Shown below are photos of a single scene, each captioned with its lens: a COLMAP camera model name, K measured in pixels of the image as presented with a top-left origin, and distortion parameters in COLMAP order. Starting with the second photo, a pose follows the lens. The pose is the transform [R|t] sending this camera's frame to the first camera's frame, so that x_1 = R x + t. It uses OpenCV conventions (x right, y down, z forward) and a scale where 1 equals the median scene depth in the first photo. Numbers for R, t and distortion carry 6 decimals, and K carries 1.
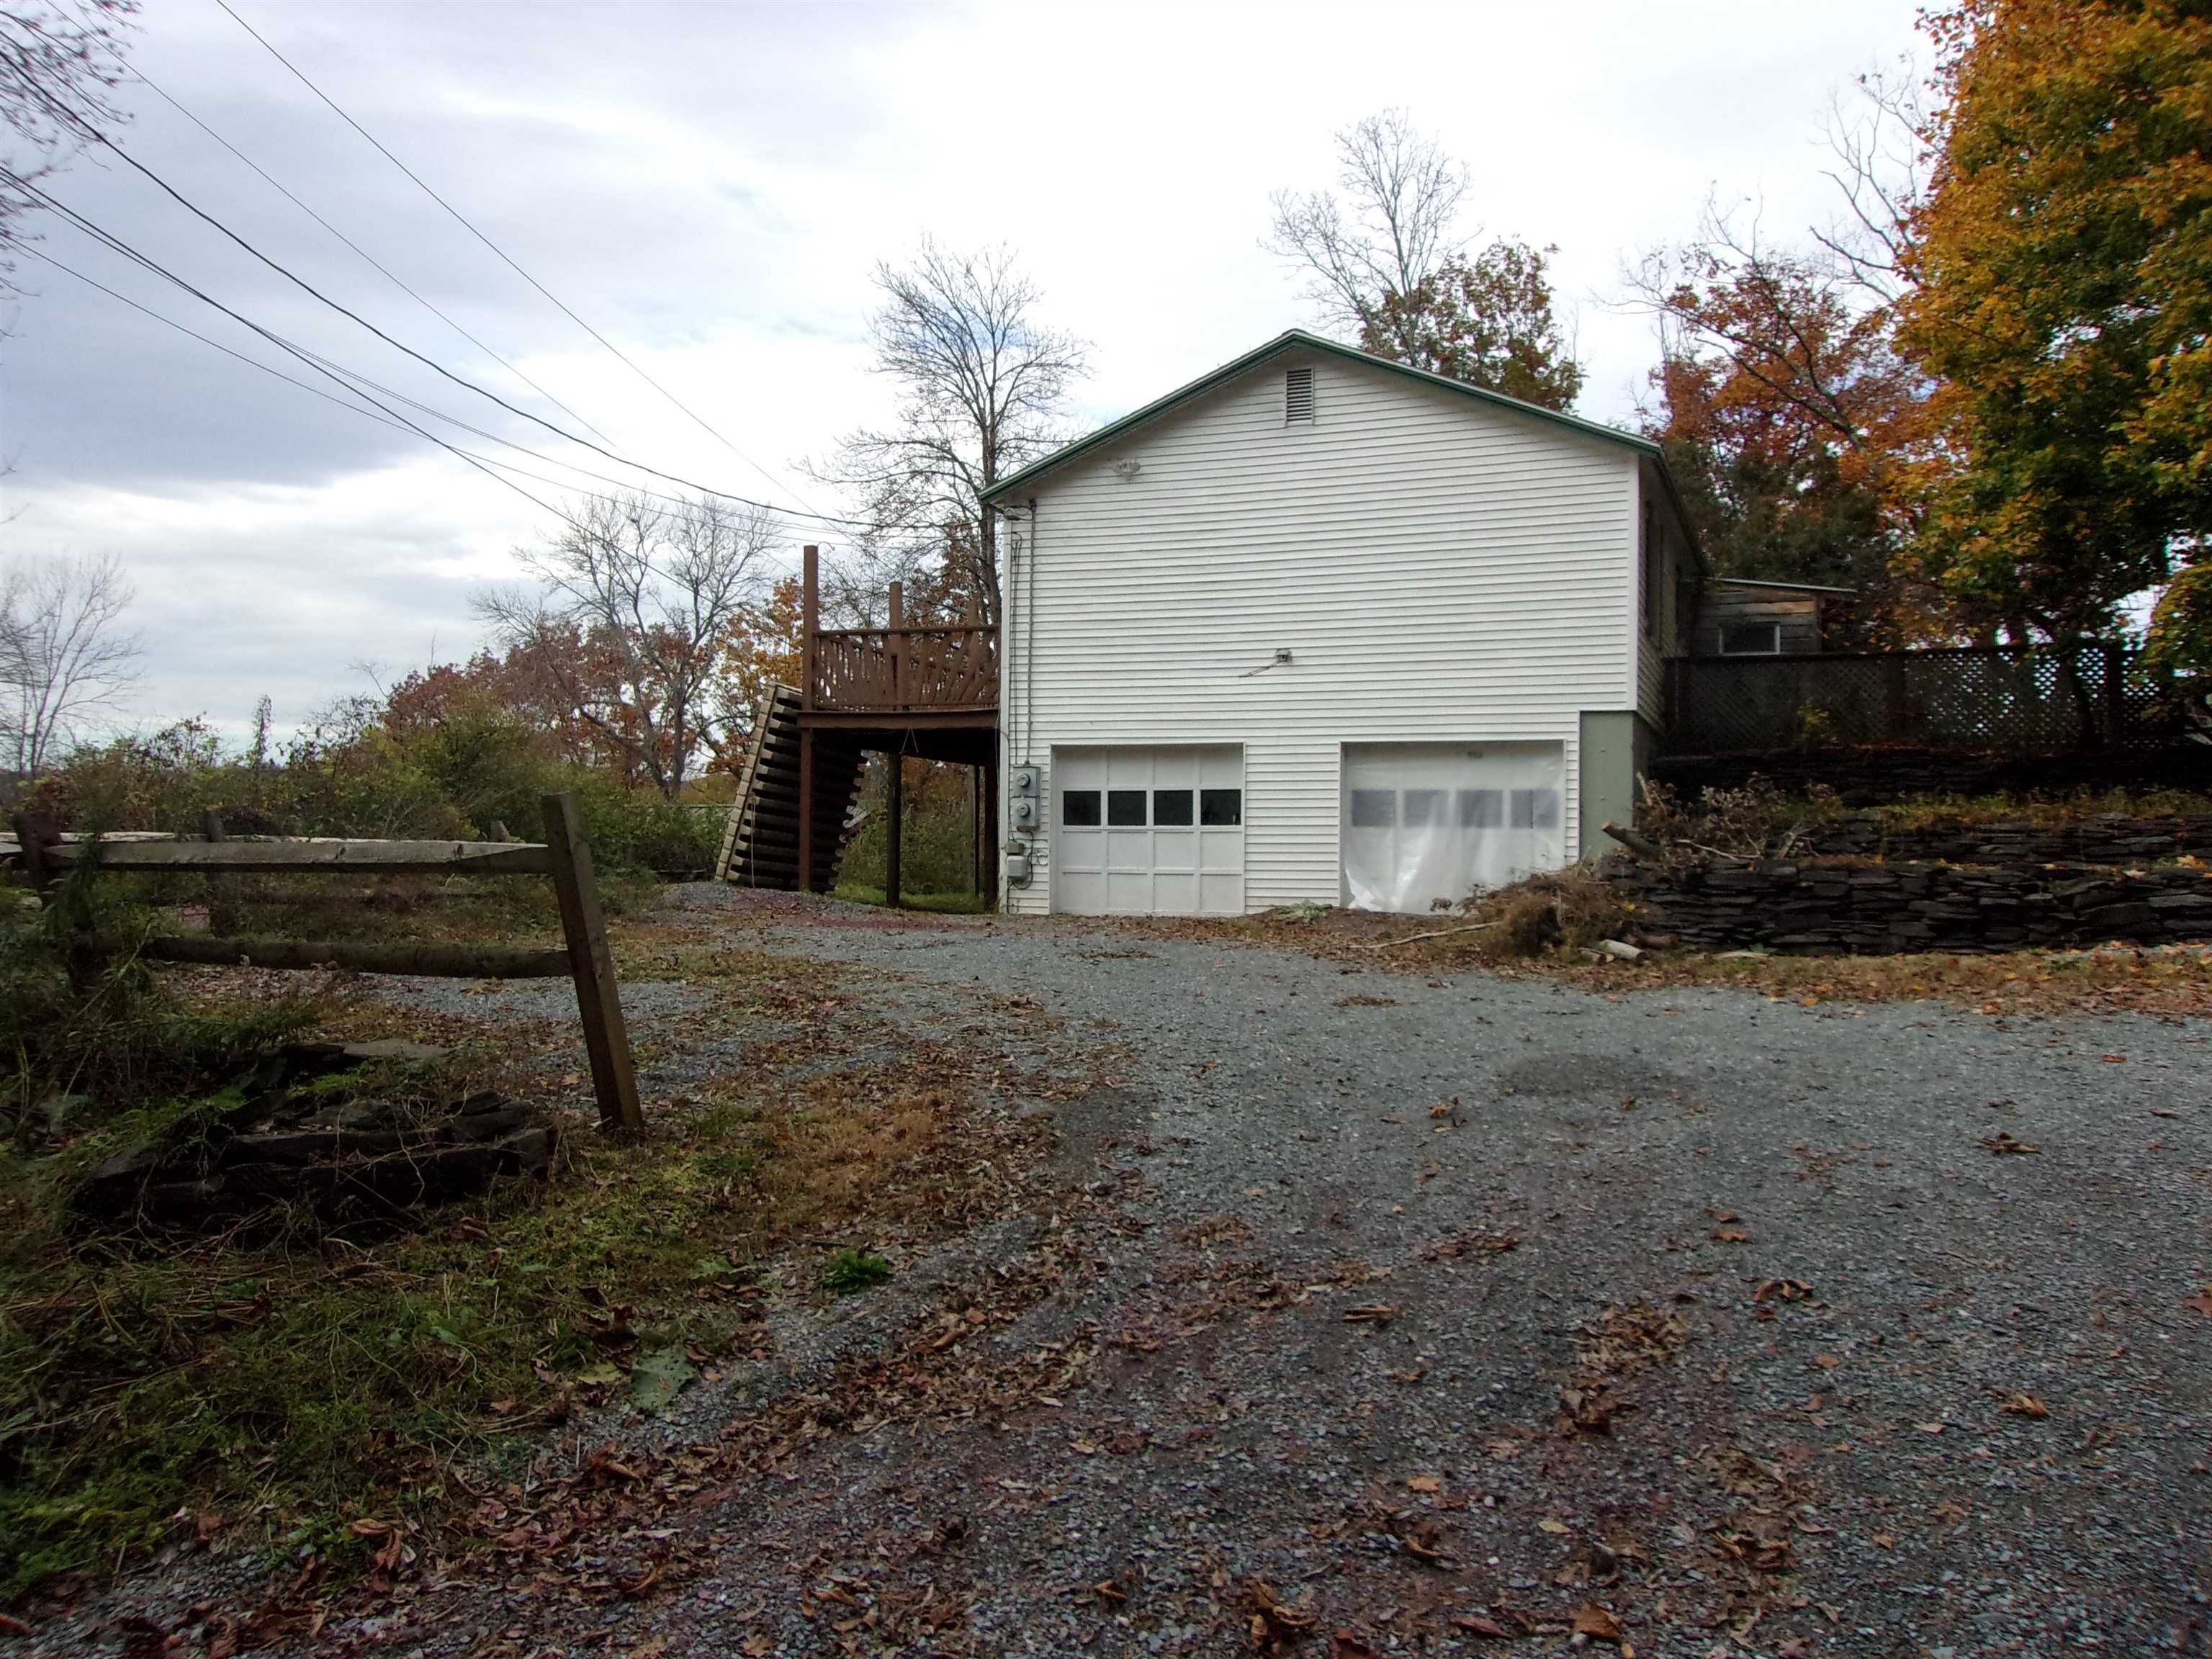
lens RADIAL K [[1759.4, 0, 1102.9], [0, 1759.4, 840.5], [0, 0, 1]] dist [-0.016654, 0.062291]
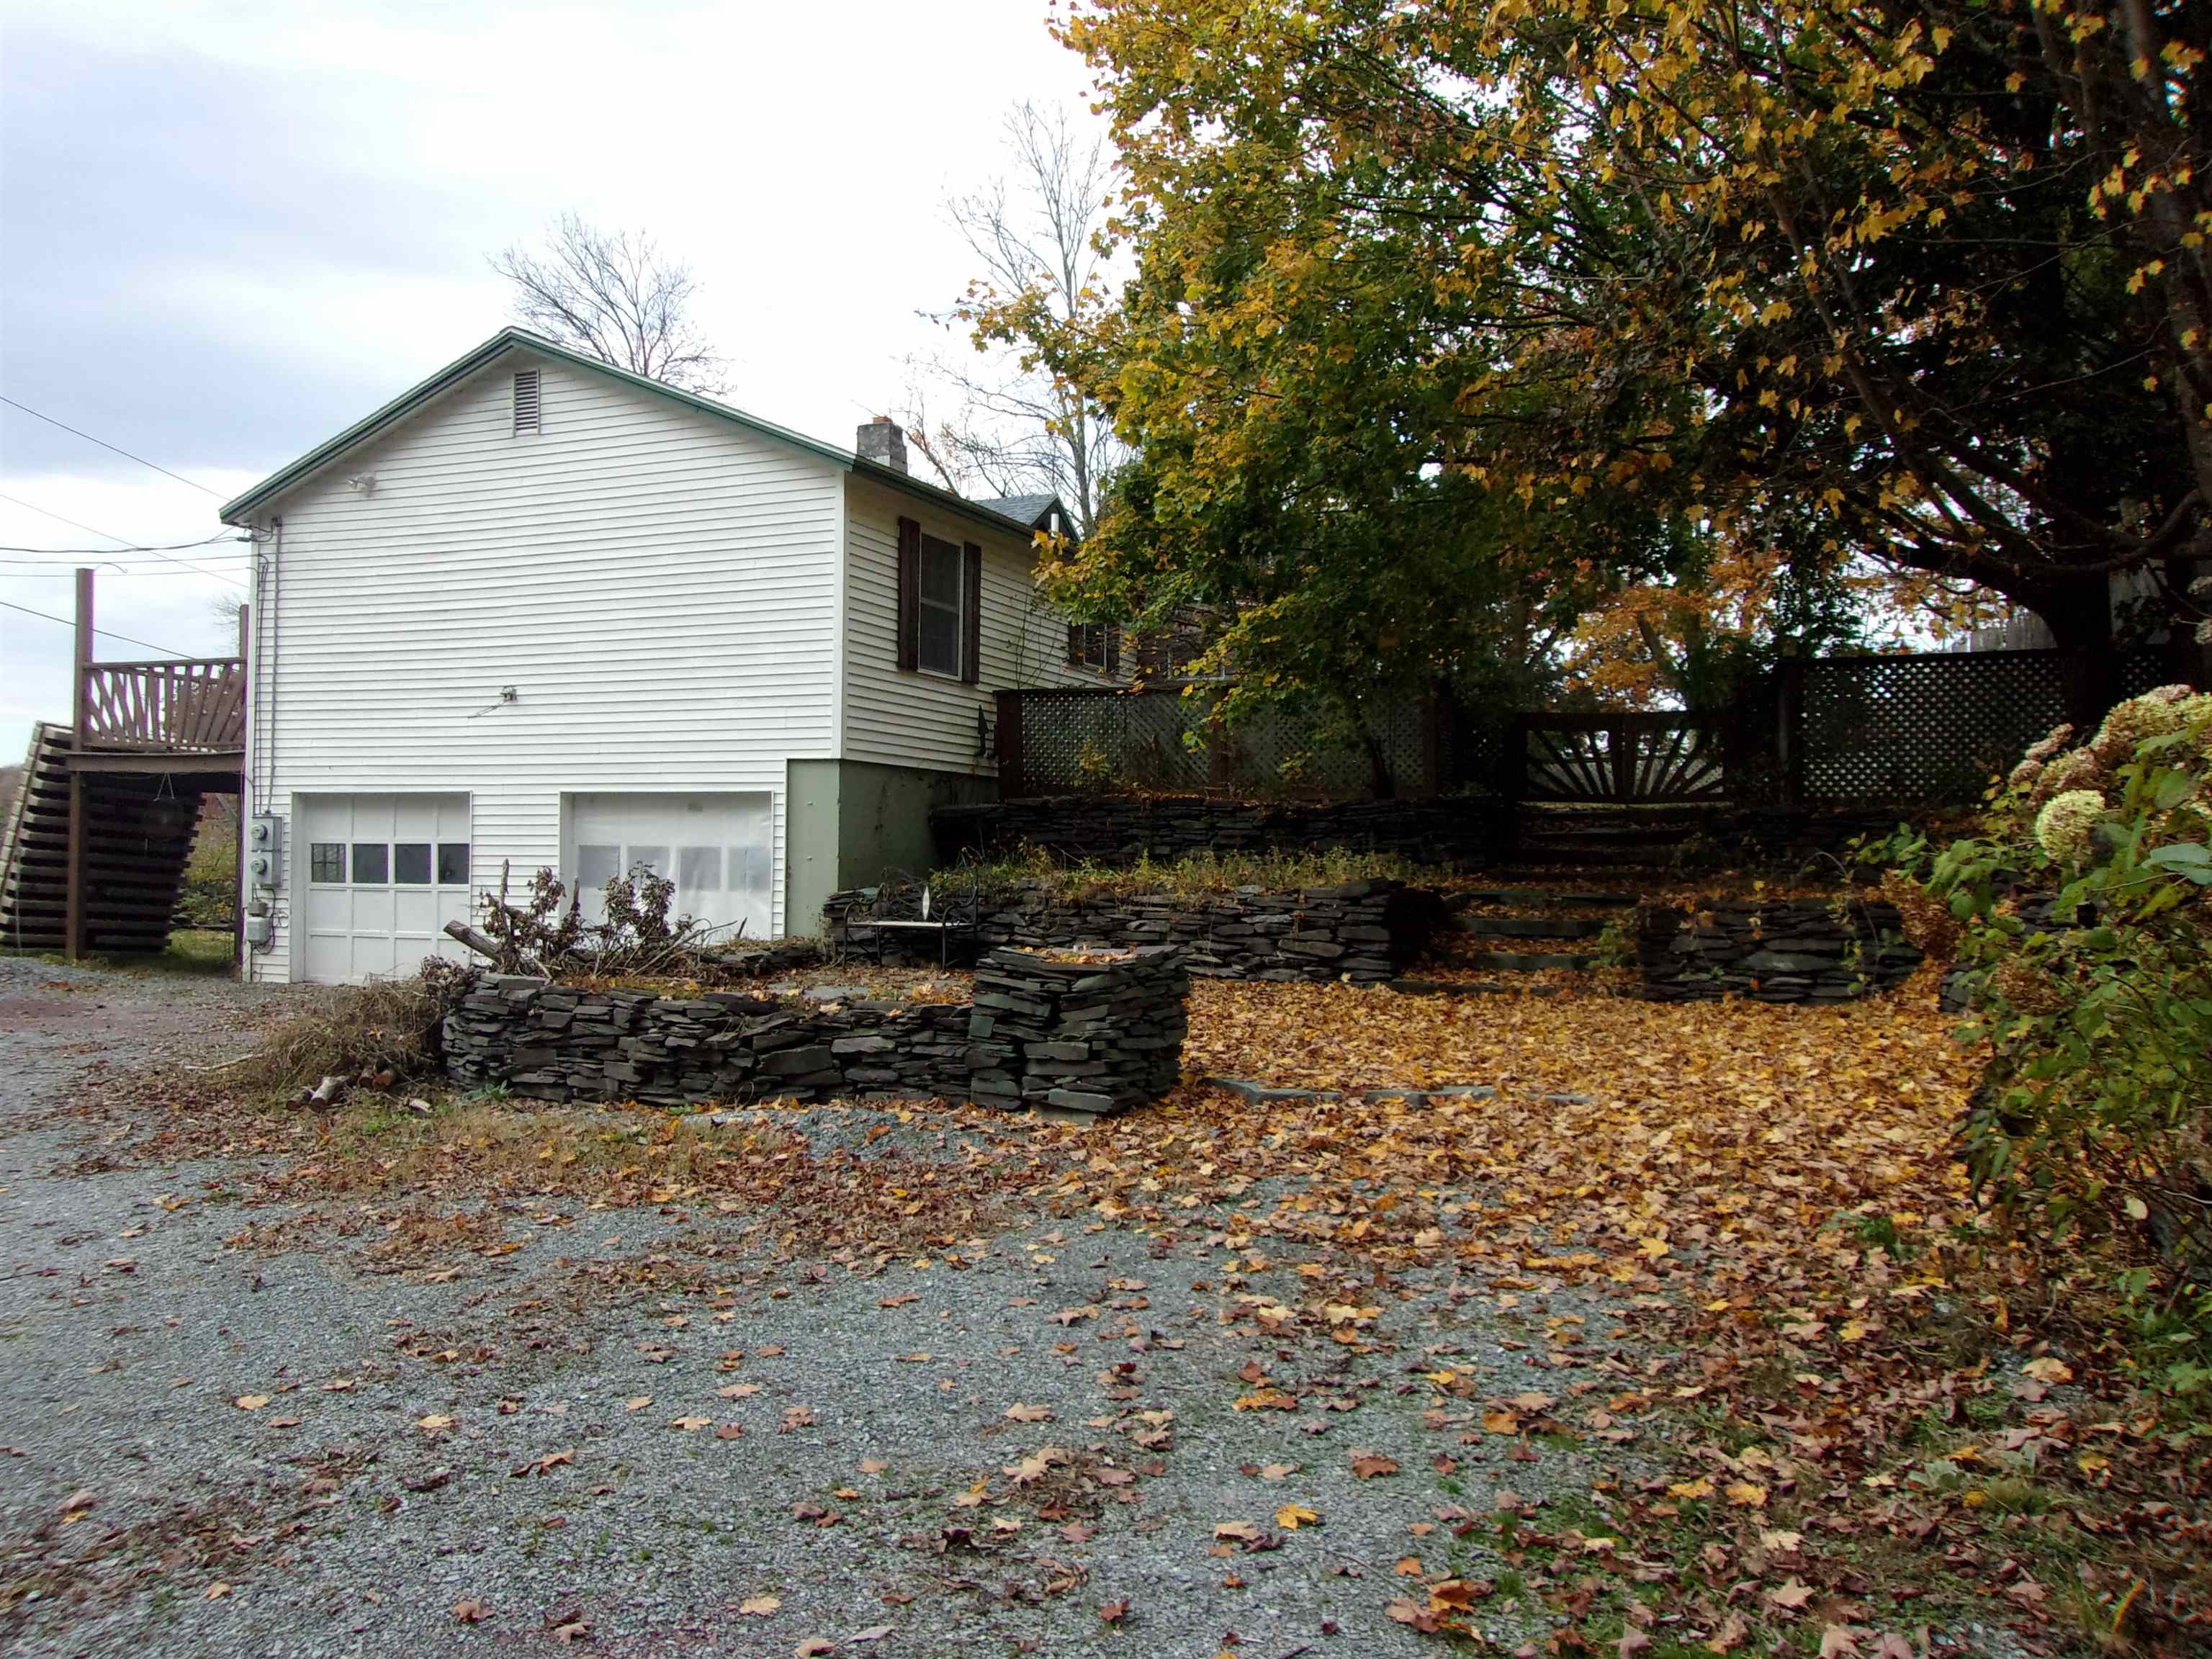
lens RADIAL K [[1759.4, 0, 1104.7], [0, 1759.4, 816.8], [0, 0, 1]] dist [-0.016654, 0.062291]
pose [[0.999958, -0.006315, 0.006700, 0.393480], [0.006360, 0.999957, -0.006750, -0.034828], [-0.006657, 0.006793, 0.999955, 0.109564]]
